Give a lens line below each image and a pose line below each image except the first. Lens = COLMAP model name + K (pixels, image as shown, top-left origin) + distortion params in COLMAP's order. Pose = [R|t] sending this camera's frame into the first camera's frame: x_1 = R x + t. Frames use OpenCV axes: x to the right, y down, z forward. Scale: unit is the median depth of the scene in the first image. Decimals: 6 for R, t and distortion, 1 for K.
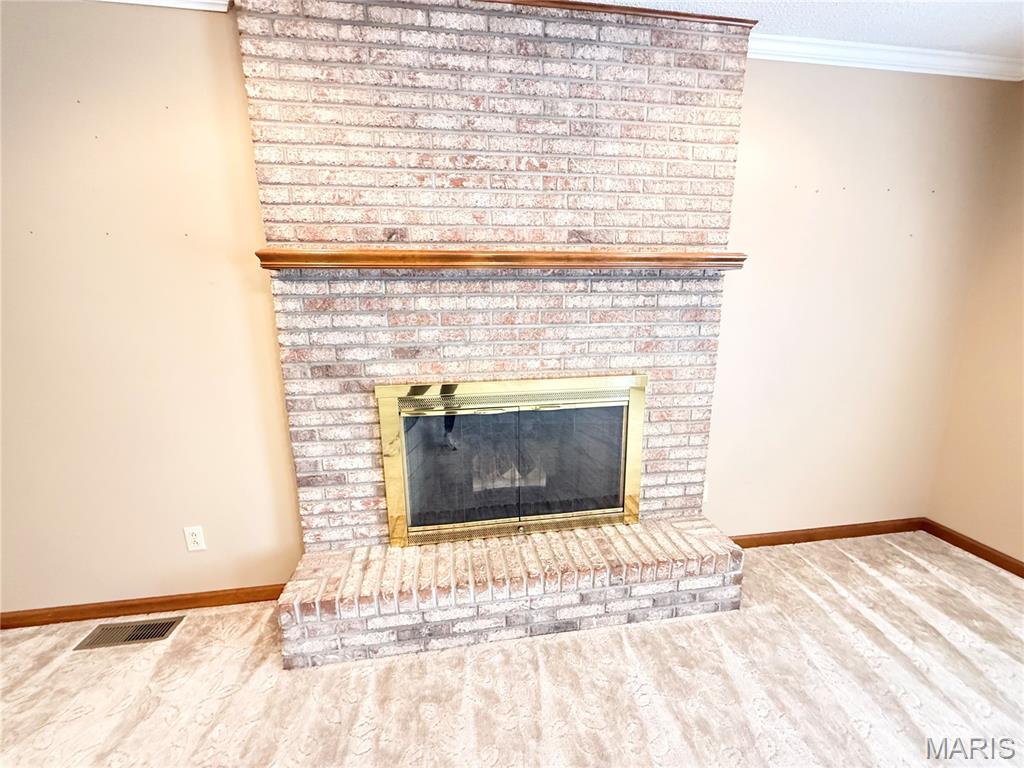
lens RADIAL K [[407.7, 0, 509.9], [0, 407.7, 384.0], [0, 0, 1]] dist [0.000728, -0.000236]
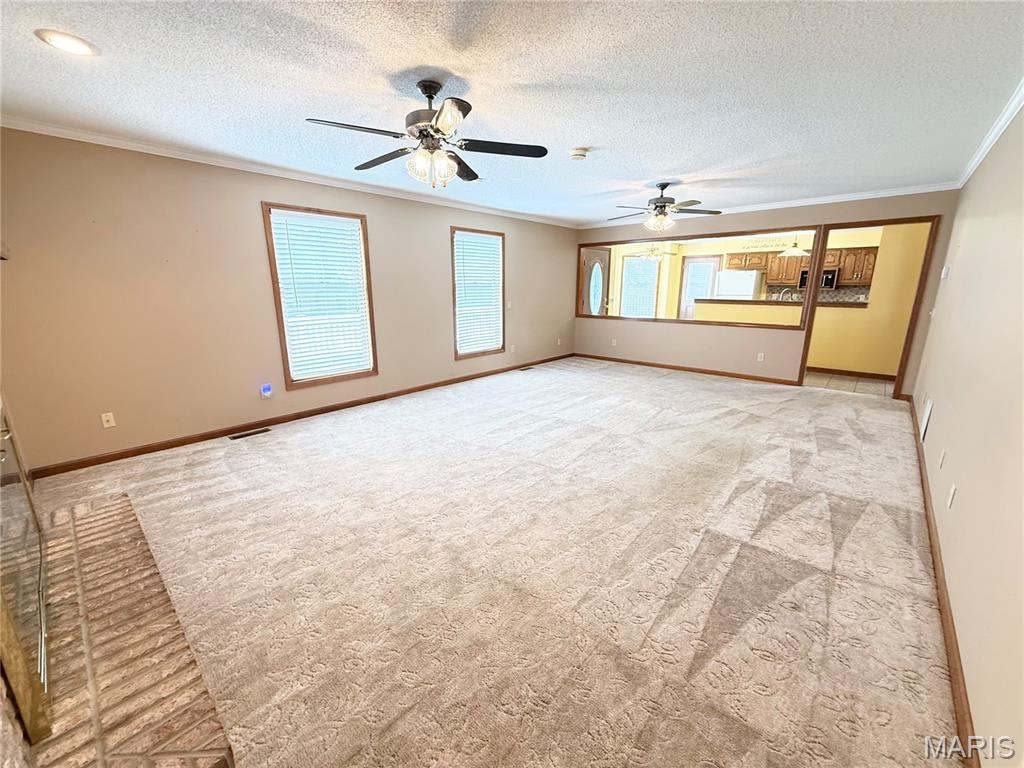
lens RADIAL K [[407.7, 0, 509.9], [0, 407.7, 384.0], [0, 0, 1]] dist [0.000728, -0.000236]
pose [[-0.631801, -0.174590, 0.755212, -1.050455], [0.165984, 0.921230, 0.351830, -0.137636], [-0.757150, 0.347639, -0.553055, 0.681613]]
